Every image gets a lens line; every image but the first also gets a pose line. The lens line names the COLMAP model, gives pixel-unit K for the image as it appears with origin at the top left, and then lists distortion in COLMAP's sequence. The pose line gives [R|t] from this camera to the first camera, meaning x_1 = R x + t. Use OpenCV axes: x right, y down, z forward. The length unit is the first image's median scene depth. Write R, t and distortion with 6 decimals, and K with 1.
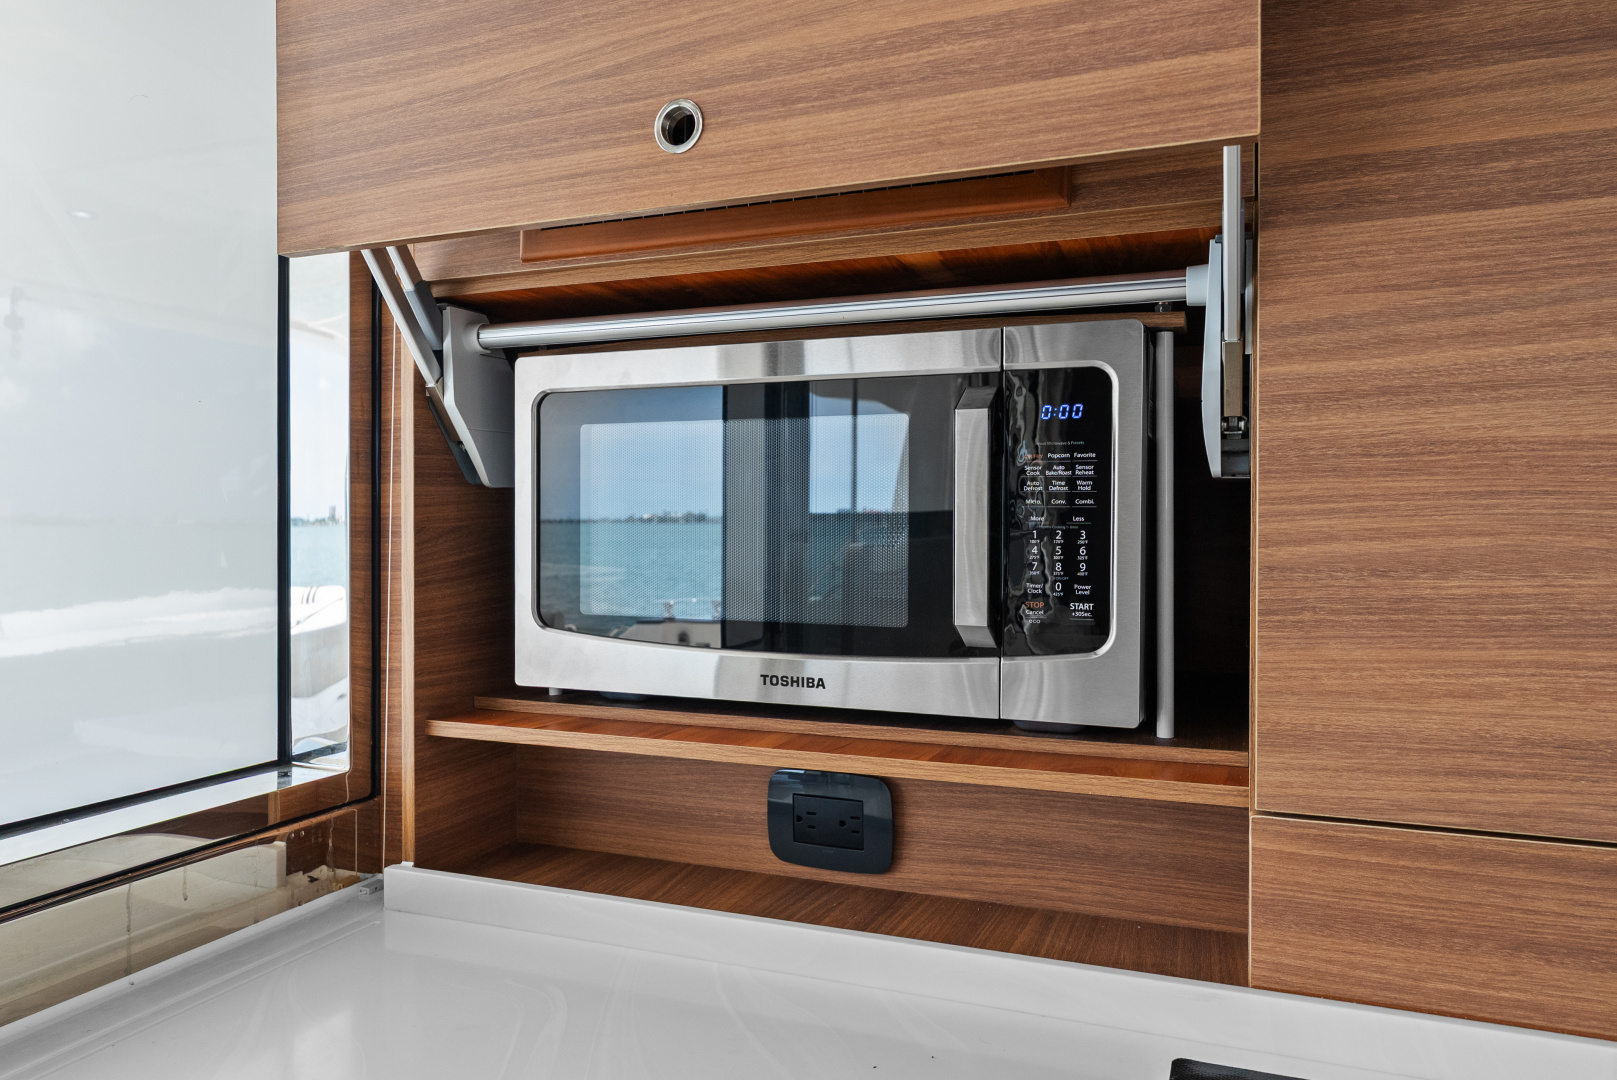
lens RADIAL K [[1094.8, 0, 808.5], [0, 1094.8, 540.0], [0, 0, 1]] dist [0.003398, 0.001183]
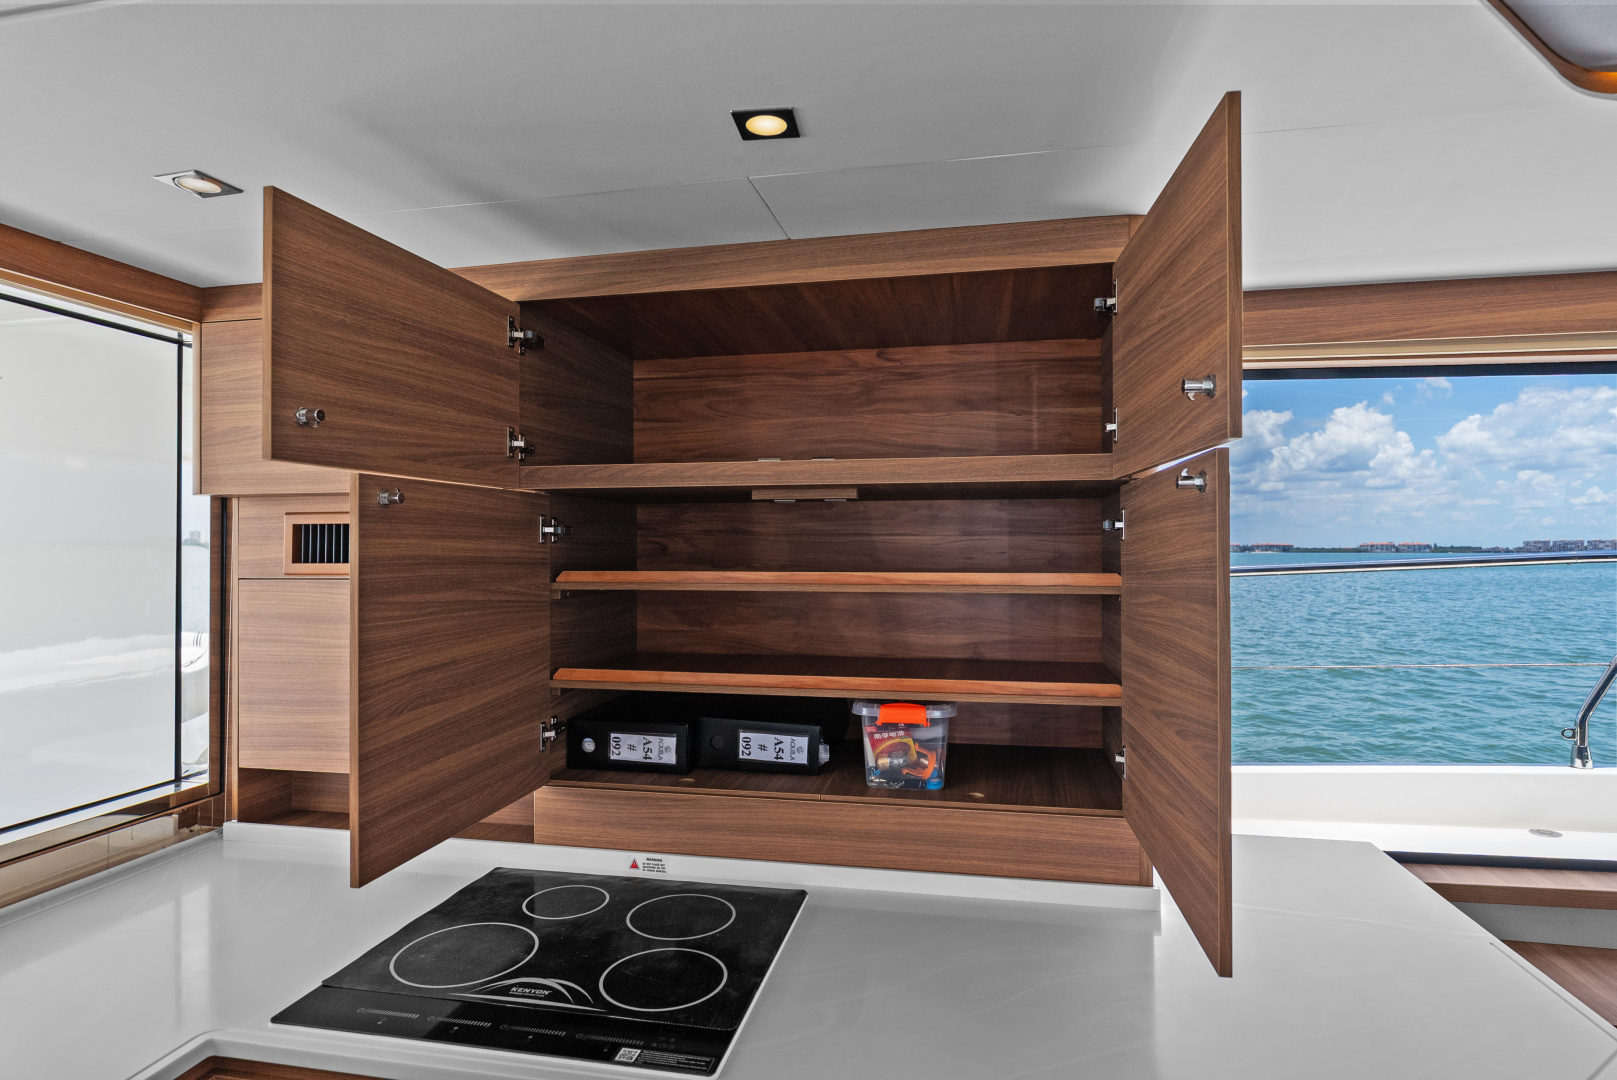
lens RADIAL K [[873.6, 0, 808.5], [0, 873.6, 540.0], [0, 0, 1]] dist [-0.001636, 0.000171]
pose [[0.983462, -0.000043, 0.181112, 0.500088], [0.002416, 0.999914, -0.012878, -0.278486], [-0.181096, 0.013103, 0.983378, -1.064099]]
